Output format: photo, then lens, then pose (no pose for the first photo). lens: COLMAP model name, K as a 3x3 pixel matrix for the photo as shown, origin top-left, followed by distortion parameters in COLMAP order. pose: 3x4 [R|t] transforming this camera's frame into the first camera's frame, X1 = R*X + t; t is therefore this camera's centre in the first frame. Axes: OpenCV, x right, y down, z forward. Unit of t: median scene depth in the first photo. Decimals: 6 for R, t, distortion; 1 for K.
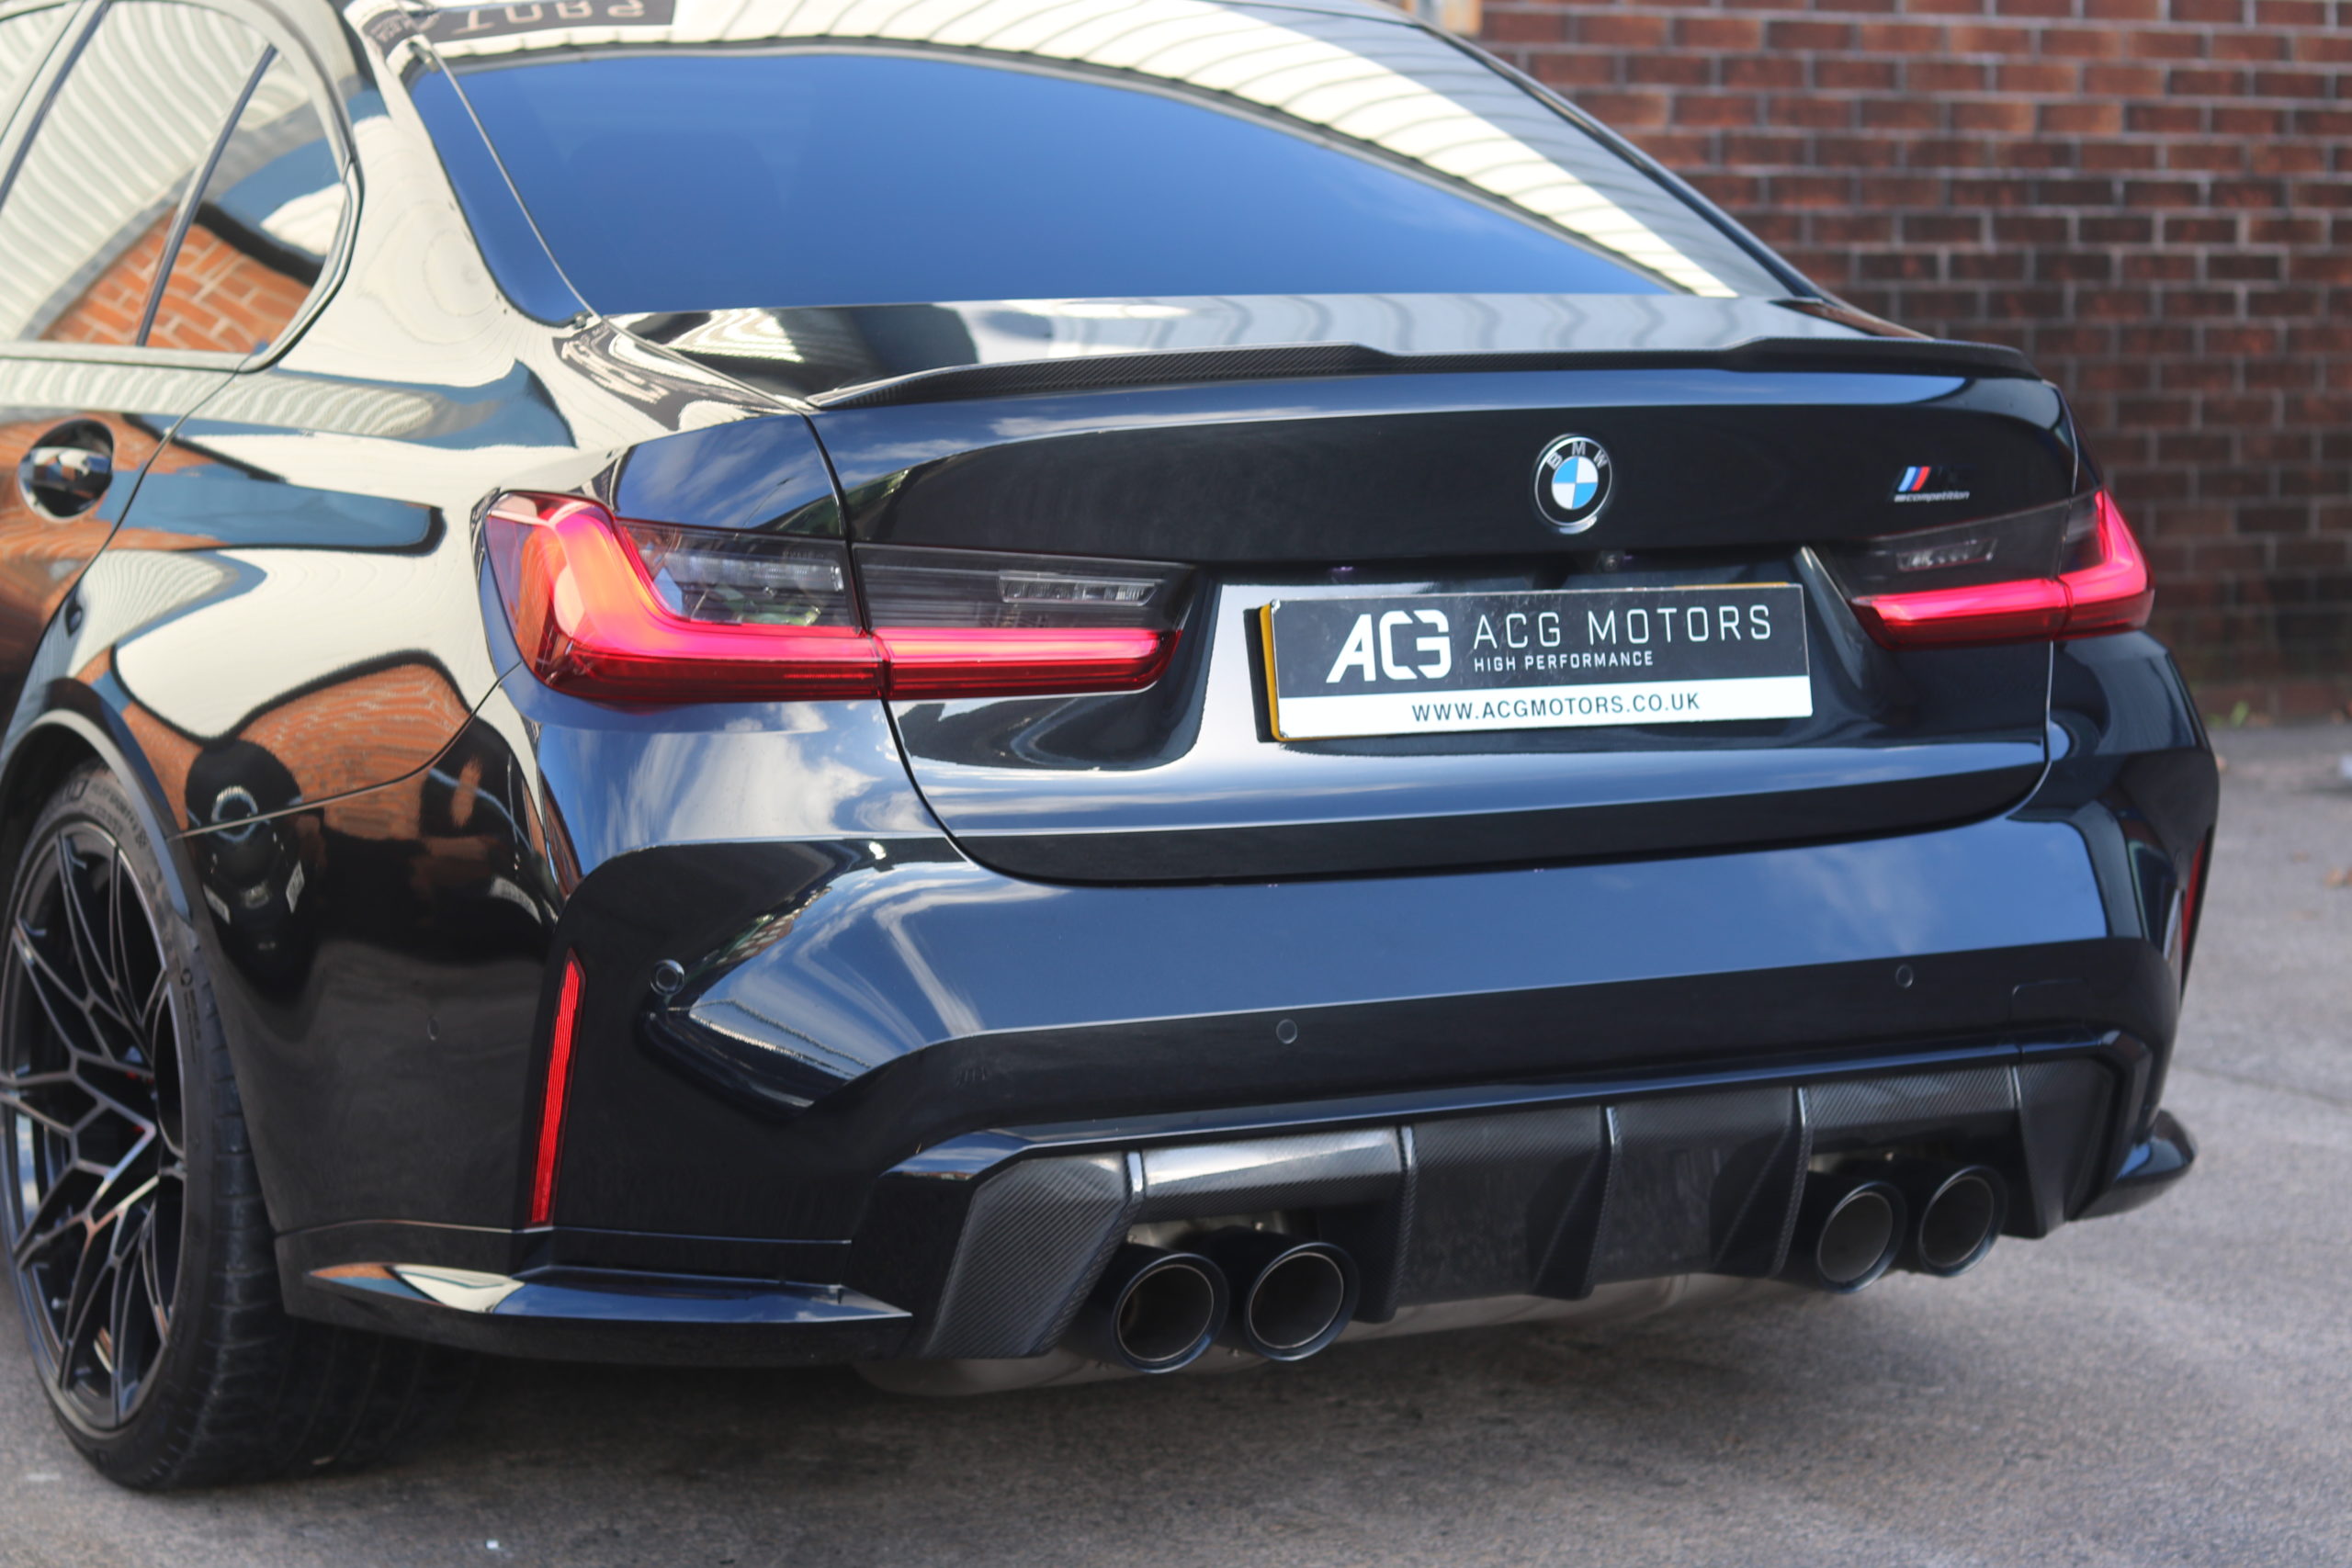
lens RADIAL K [[5463.5, 0, 1176.0], [0, 5463.5, 784.0], [0, 0, 1]] dist [-0.052806, -0.383583]
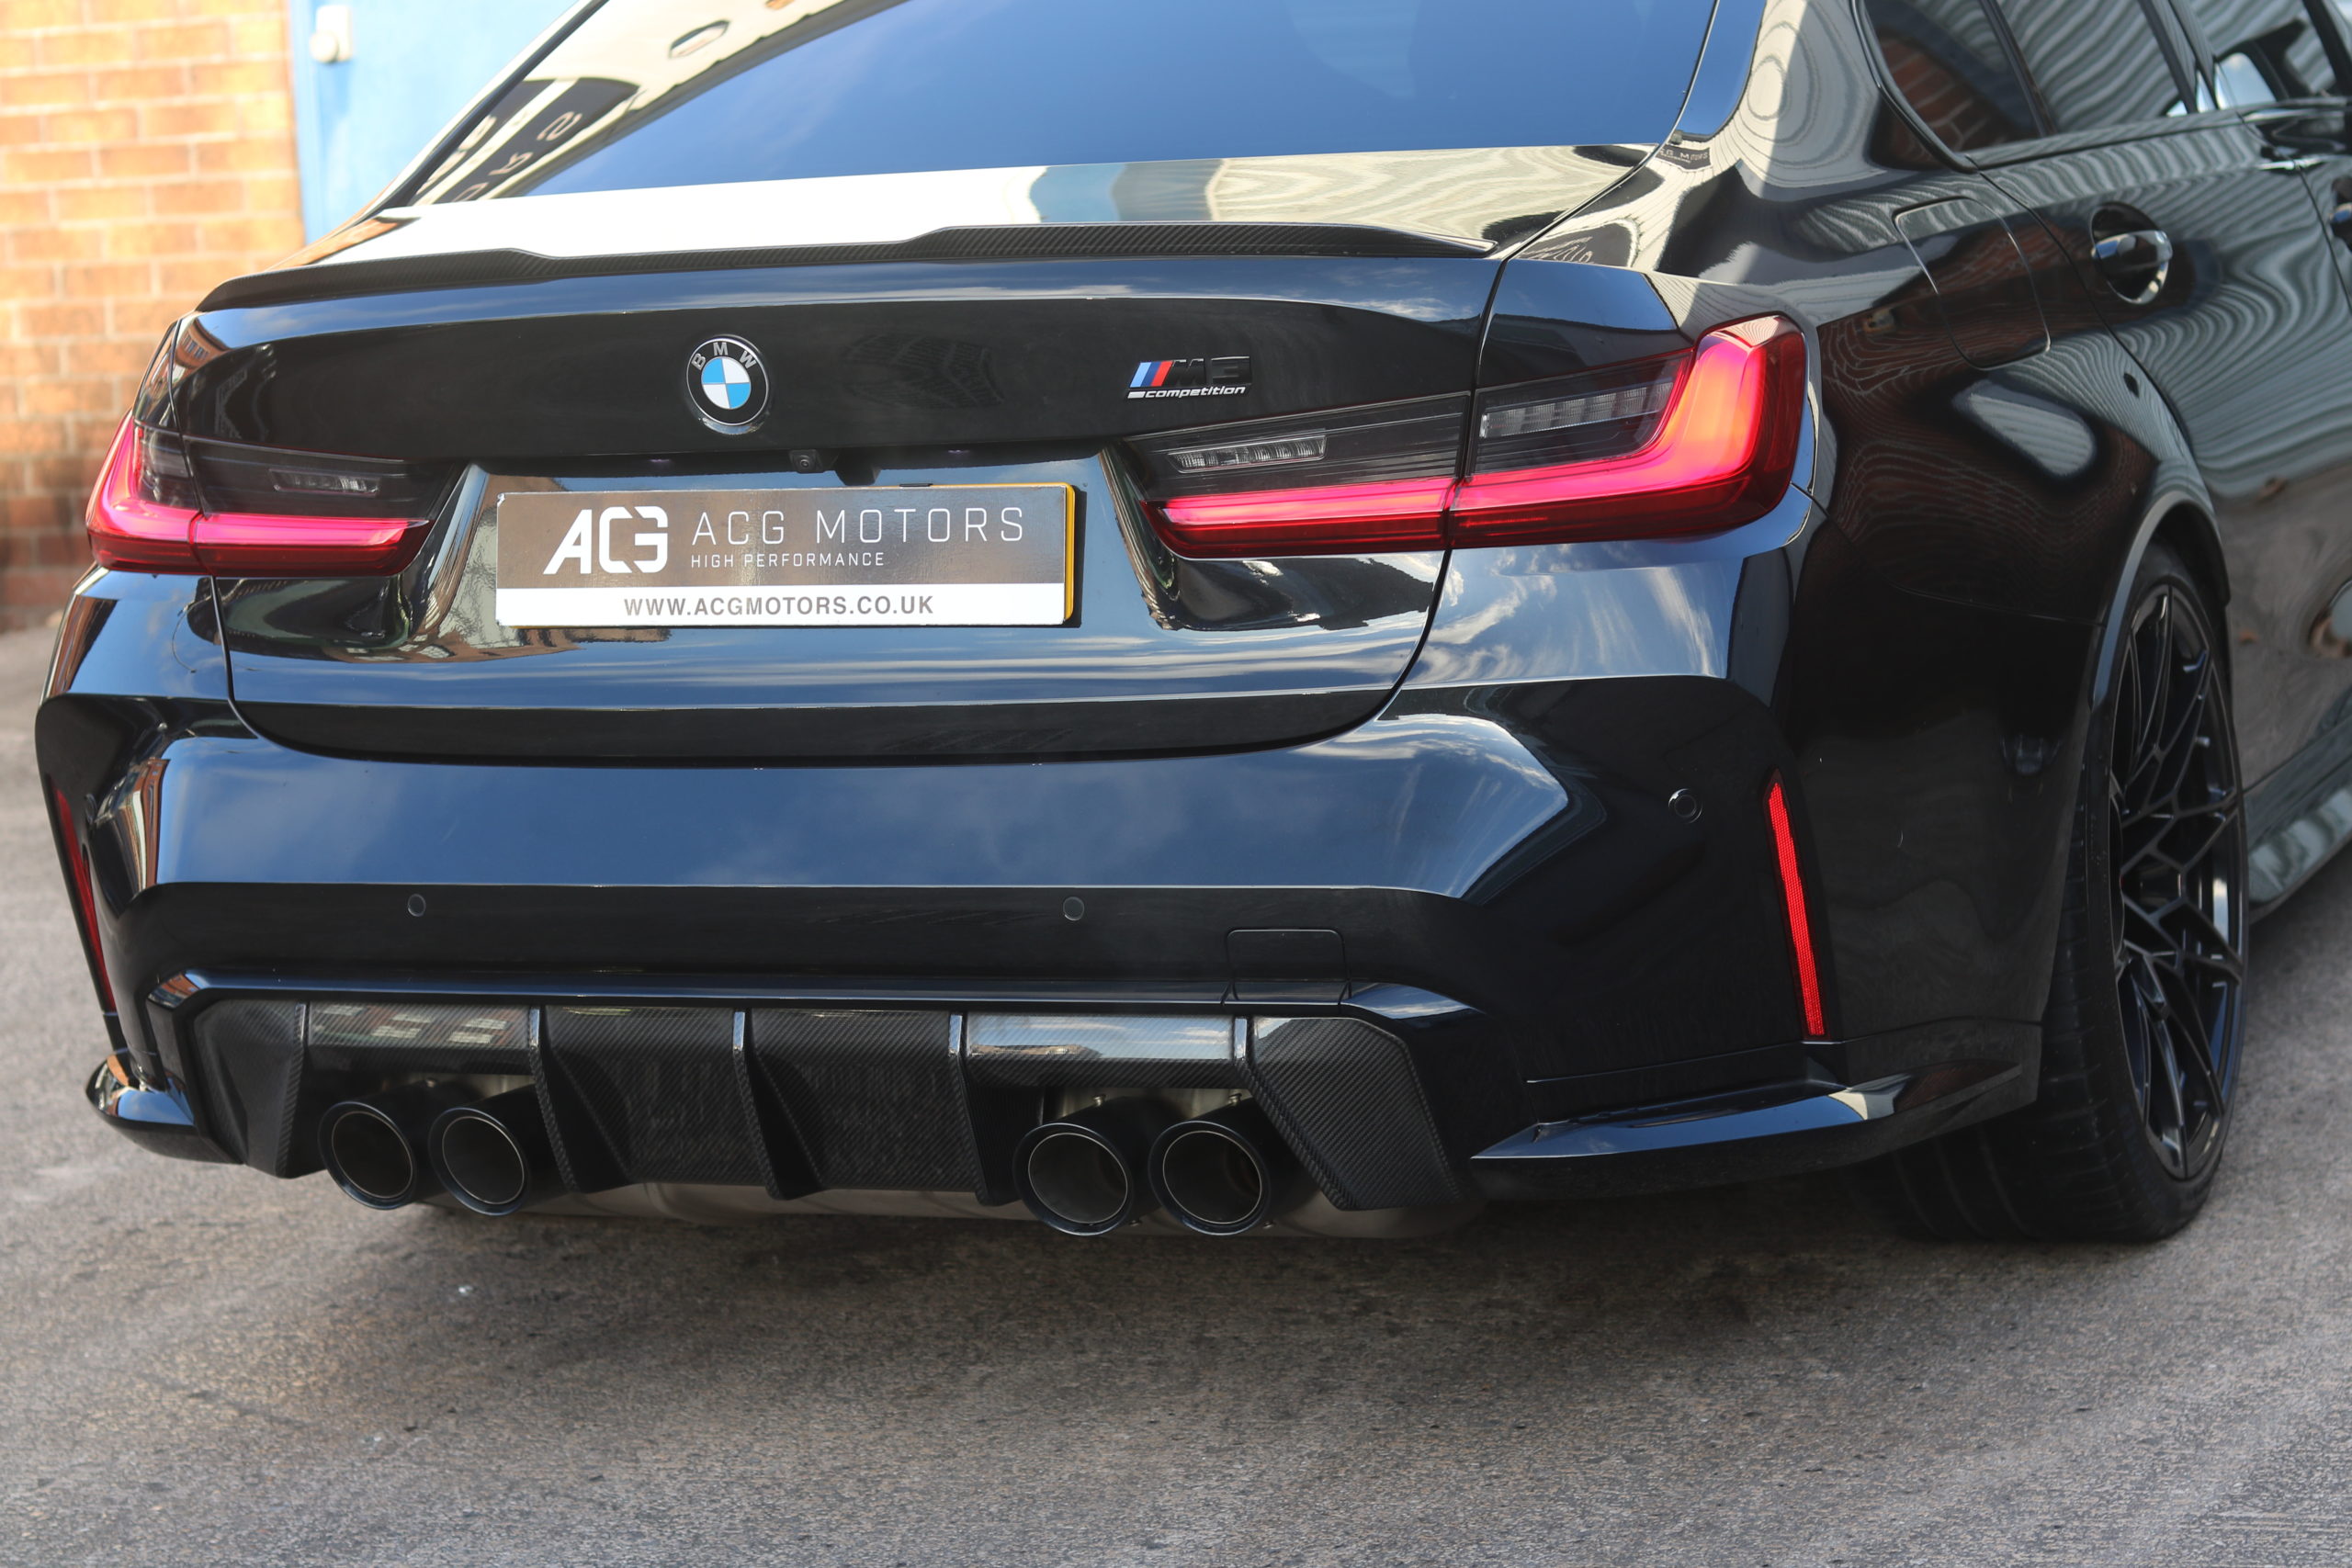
lens RADIAL K [[5463.5, 0, 1176.0], [0, 5463.5, 784.0], [0, 0, 1]] dist [-0.052806, -0.383583]
pose [[0.616223, 0.069696, -0.784482, 0.902885], [-0.023941, 0.997274, 0.069795, -0.053212], [0.787208, -0.024228, 0.616211, 0.445815]]
